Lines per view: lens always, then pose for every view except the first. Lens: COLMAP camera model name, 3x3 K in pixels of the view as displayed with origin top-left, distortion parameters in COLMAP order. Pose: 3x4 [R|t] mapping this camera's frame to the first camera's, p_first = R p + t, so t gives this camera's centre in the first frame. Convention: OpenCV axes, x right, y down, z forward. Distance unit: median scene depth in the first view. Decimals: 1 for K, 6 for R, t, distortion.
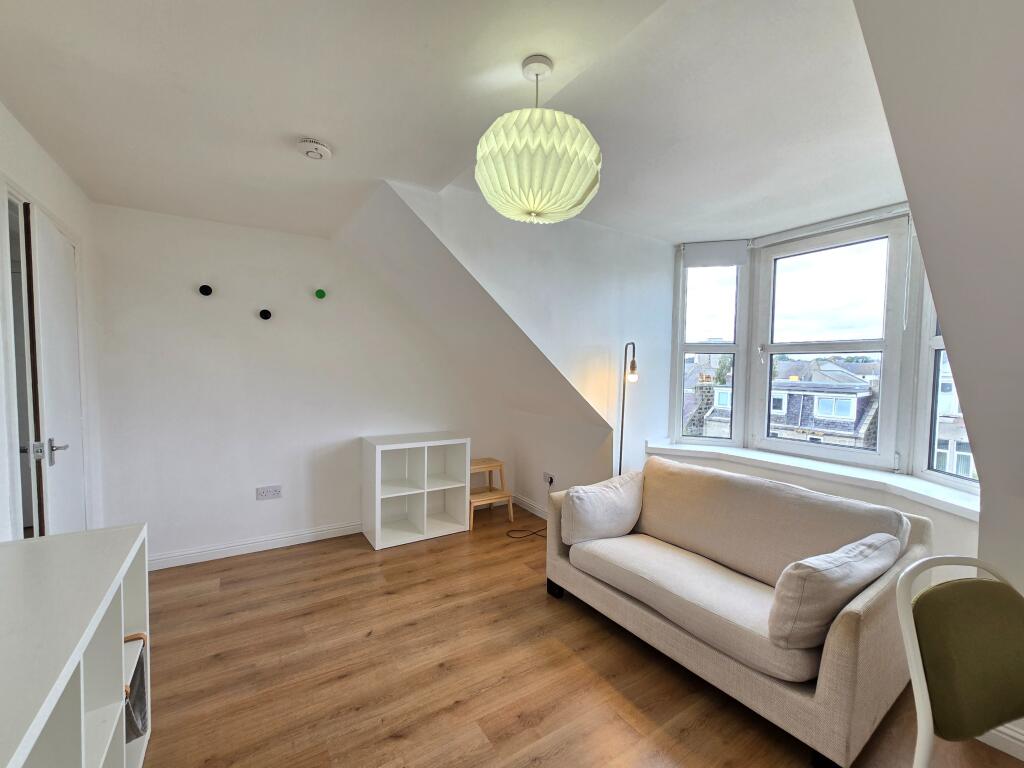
lens RADIAL K [[433.6, 0, 512.0], [0, 433.6, 384.0], [0, 0, 1]] dist [-0.001022, -0.000126]
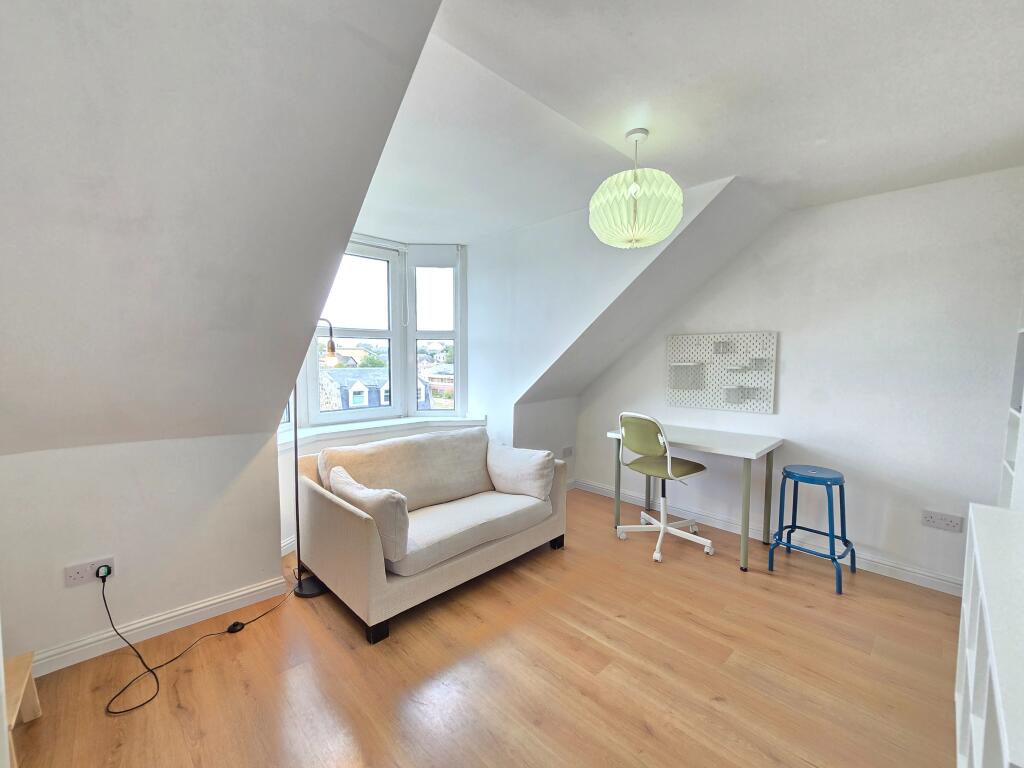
lens RADIAL K [[415.5, 0, 505.6], [0, 415.5, 382.4], [0, 0, 1]] dist [0.001546, 0.000088]
pose [[-0.179035, -0.079143, 0.980654, -0.913678], [0.025590, 0.996047, 0.085057, -0.057995], [-0.983510, 0.040323, -0.176302, 1.233829]]
